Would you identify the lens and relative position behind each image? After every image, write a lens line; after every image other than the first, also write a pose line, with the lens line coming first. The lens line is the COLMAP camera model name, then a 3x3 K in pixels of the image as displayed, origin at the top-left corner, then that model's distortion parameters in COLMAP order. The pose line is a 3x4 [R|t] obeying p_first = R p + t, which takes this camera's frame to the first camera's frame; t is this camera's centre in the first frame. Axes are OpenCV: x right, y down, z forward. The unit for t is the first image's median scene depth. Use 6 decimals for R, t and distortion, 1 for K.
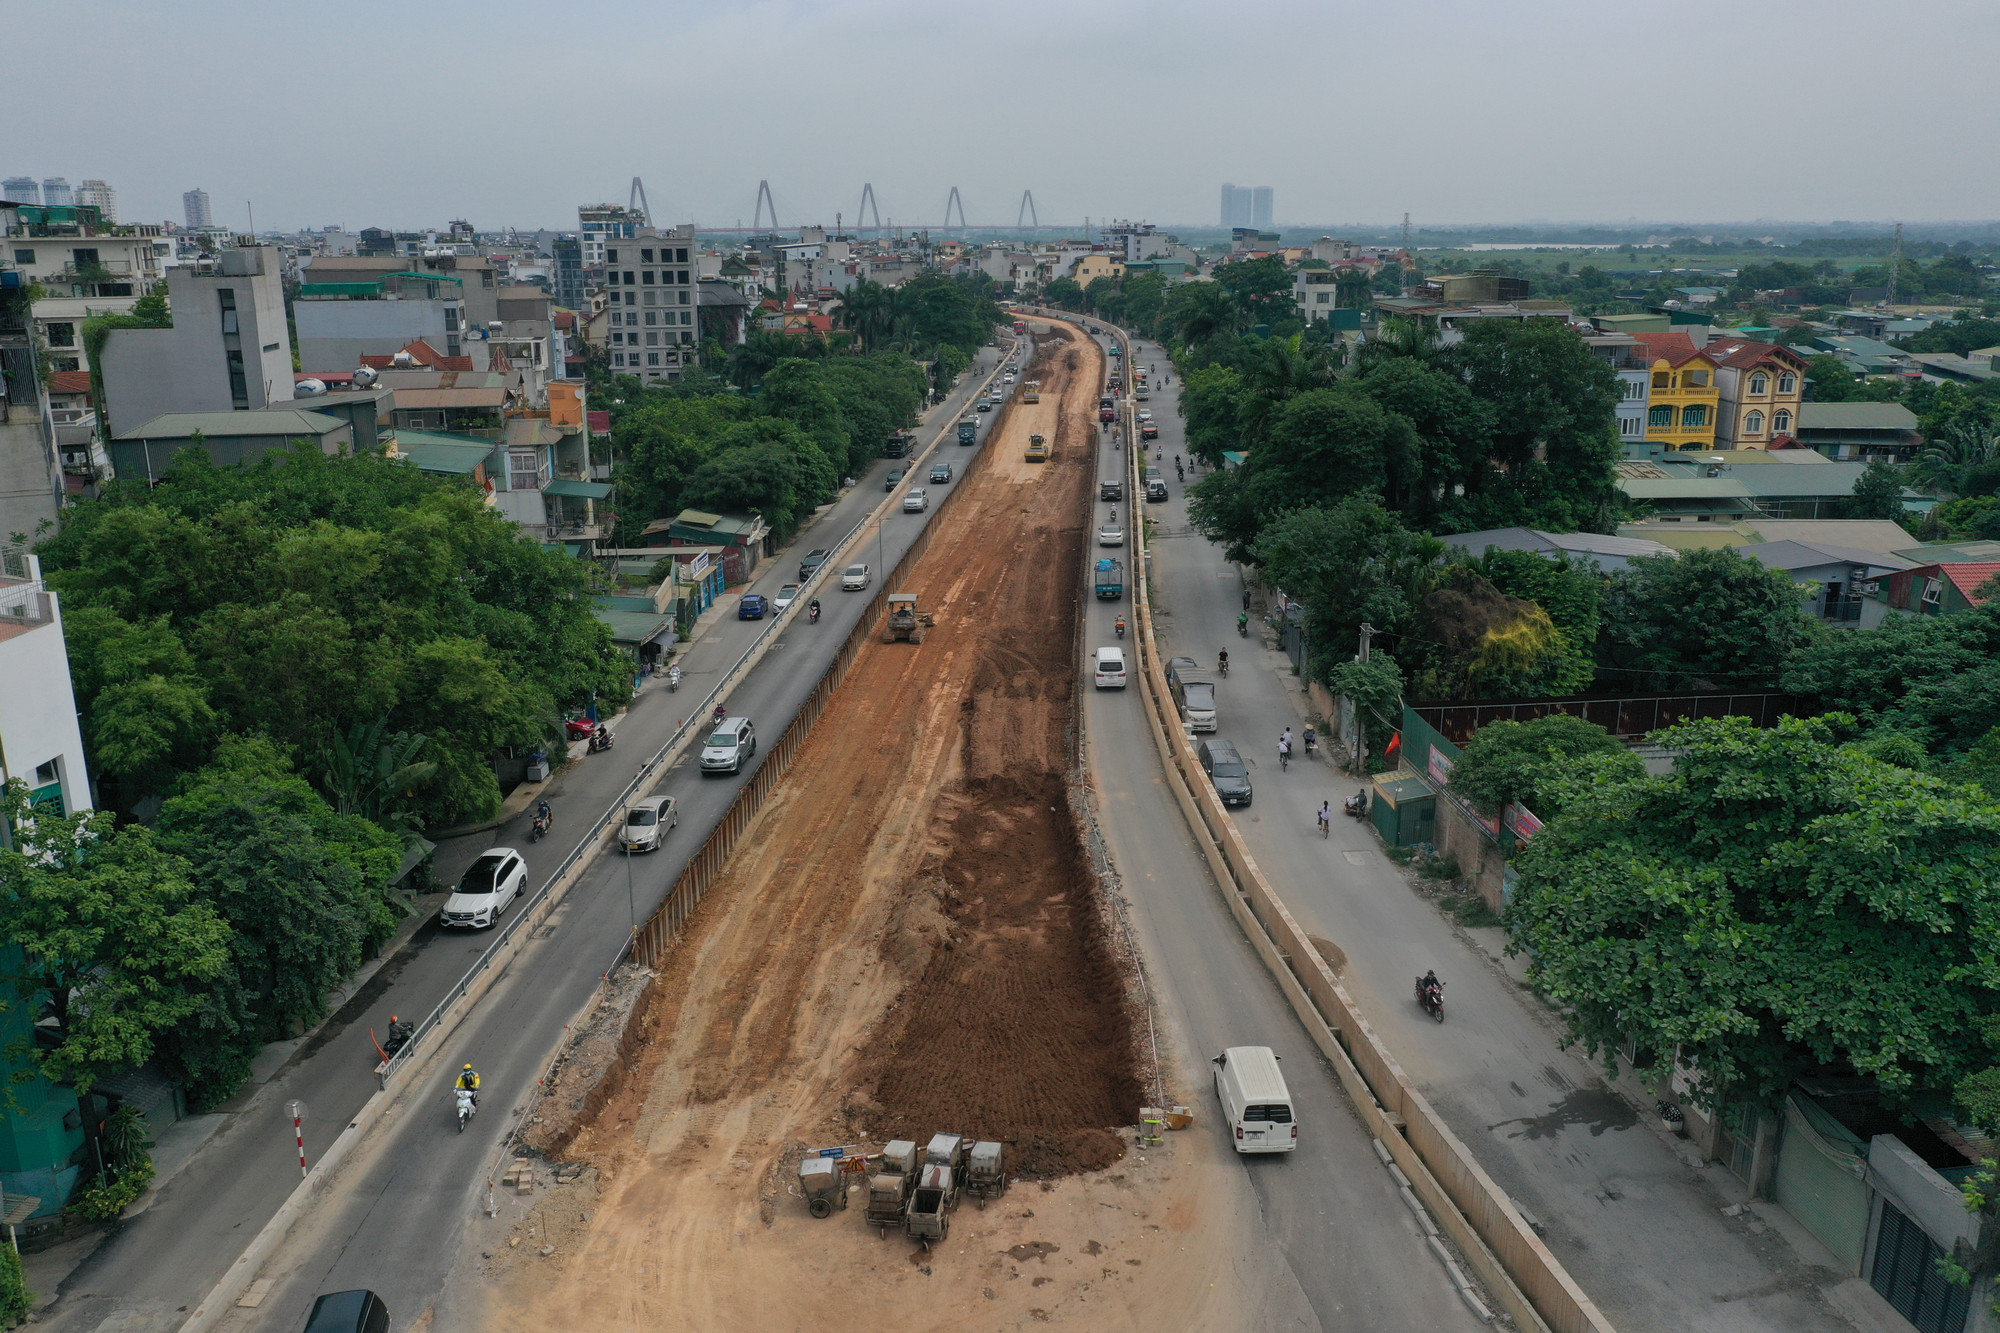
lens RADIAL K [[1565.6, 0, 1000.0], [0, 1565.6, 666.5], [0, 0, 1]] dist [-0.007371, 0.002221]
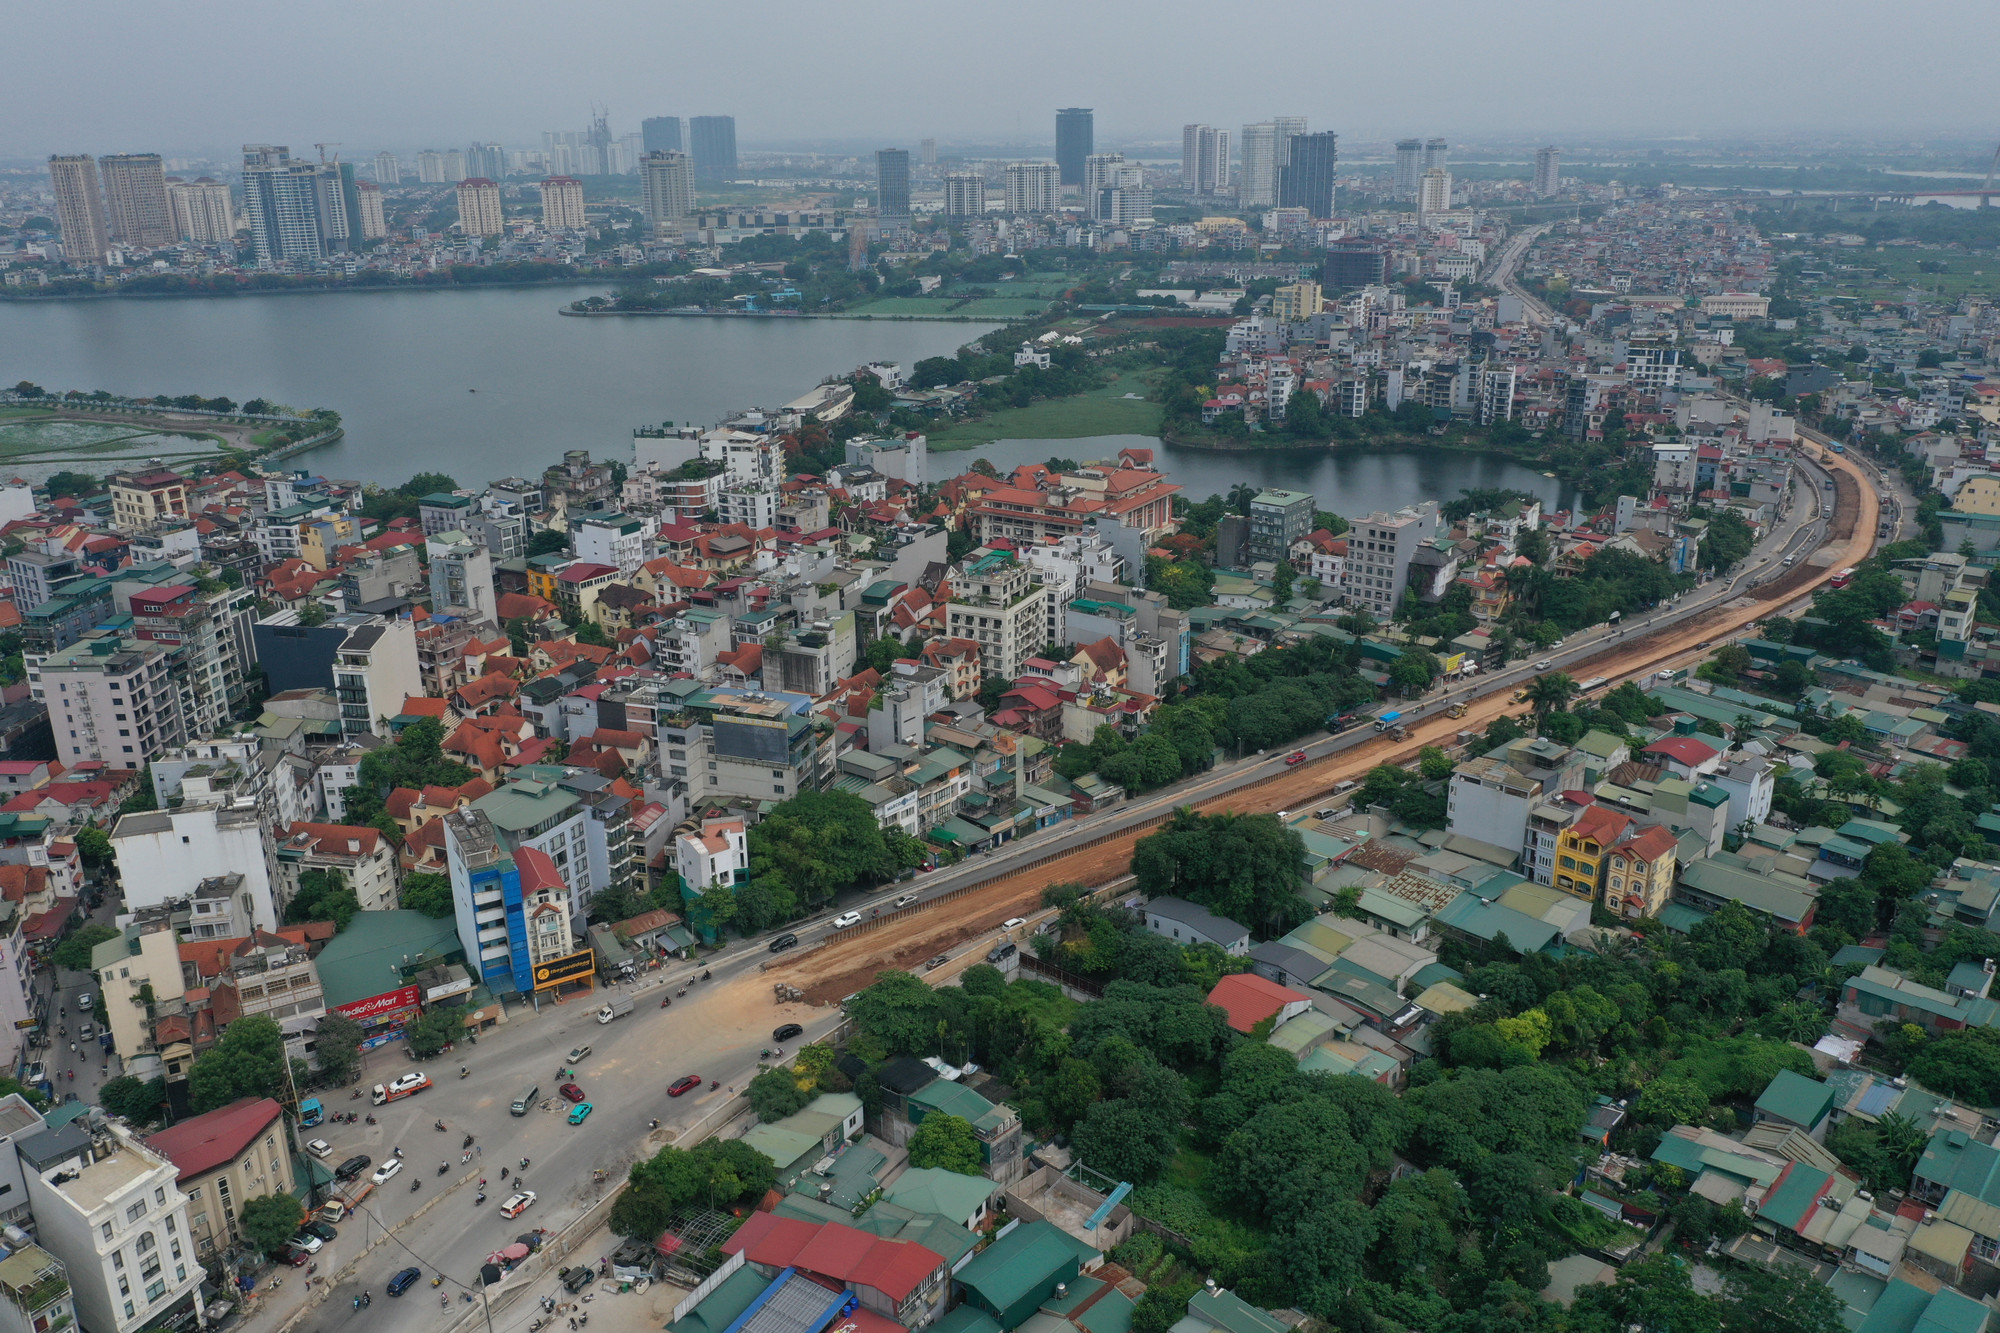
lens RADIAL K [[1565.6, 0, 1000.0], [0, 1565.6, 666.5], [0, 0, 1]] dist [-0.007371, 0.002221]
pose [[0.677178, 0.239884, -0.695619, 0.662478], [-0.191089, 0.970264, 0.148571, -0.292208], [0.710574, 0.032316, 0.702880, -0.398589]]
